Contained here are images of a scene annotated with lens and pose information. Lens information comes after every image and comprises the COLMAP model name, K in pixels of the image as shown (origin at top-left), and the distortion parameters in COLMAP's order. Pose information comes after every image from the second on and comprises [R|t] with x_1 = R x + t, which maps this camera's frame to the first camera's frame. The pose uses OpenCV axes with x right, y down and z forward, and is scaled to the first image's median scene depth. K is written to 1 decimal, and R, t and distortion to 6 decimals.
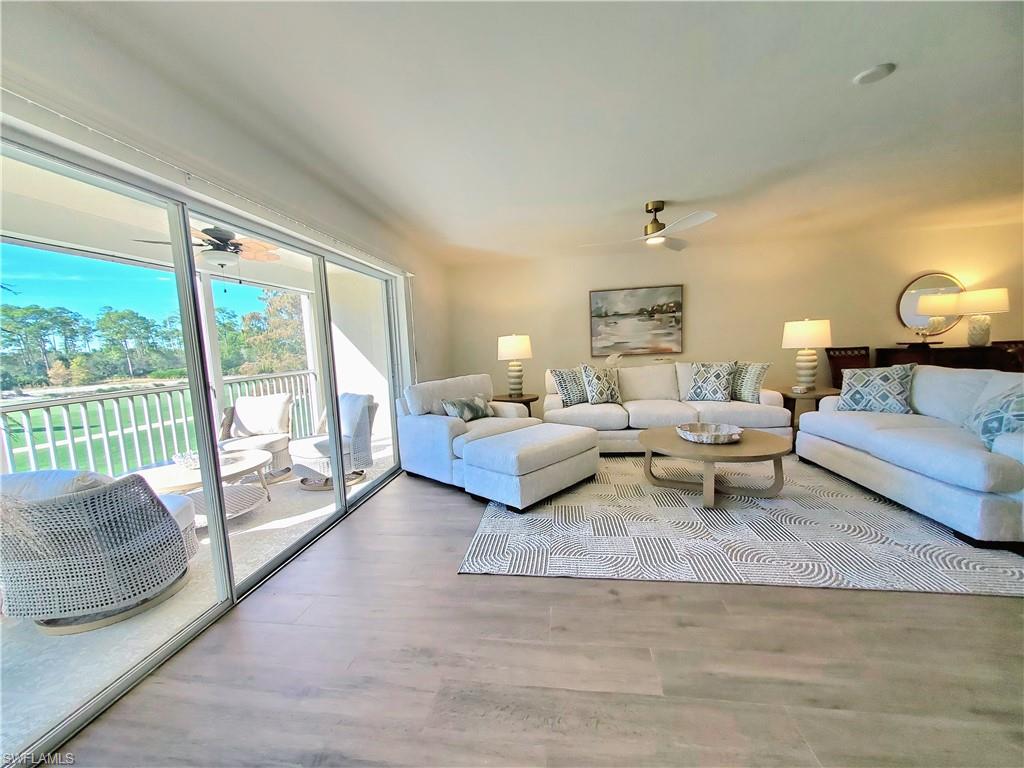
lens RADIAL K [[403.4, 0, 499.5], [0, 403.4, 386.8], [0, 0, 1]] dist [0.000489, -0.000300]
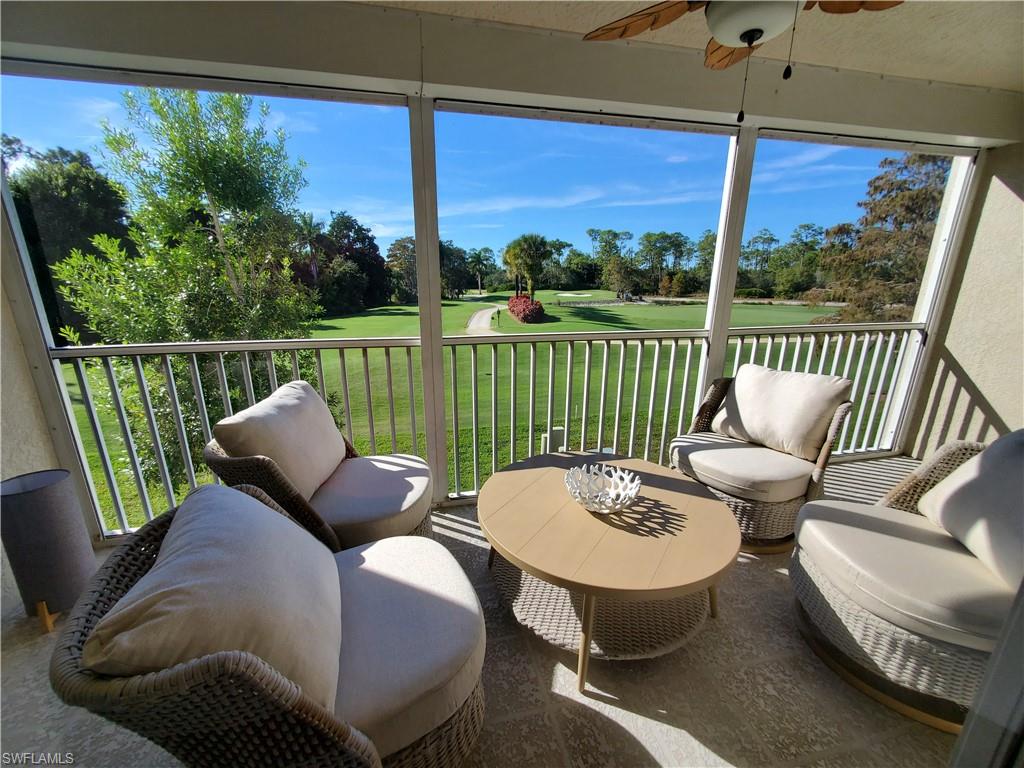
lens RADIAL K [[403.4, 0, 499.5], [0, 403.4, 386.8], [0, 0, 1]] dist [0.000489, -0.000300]
pose [[0.347385, 0.287506, -0.892560, -0.188295], [-0.115883, 0.957705, 0.263388, -0.037953], [0.930535, 0.011935, 0.366009, 0.355259]]
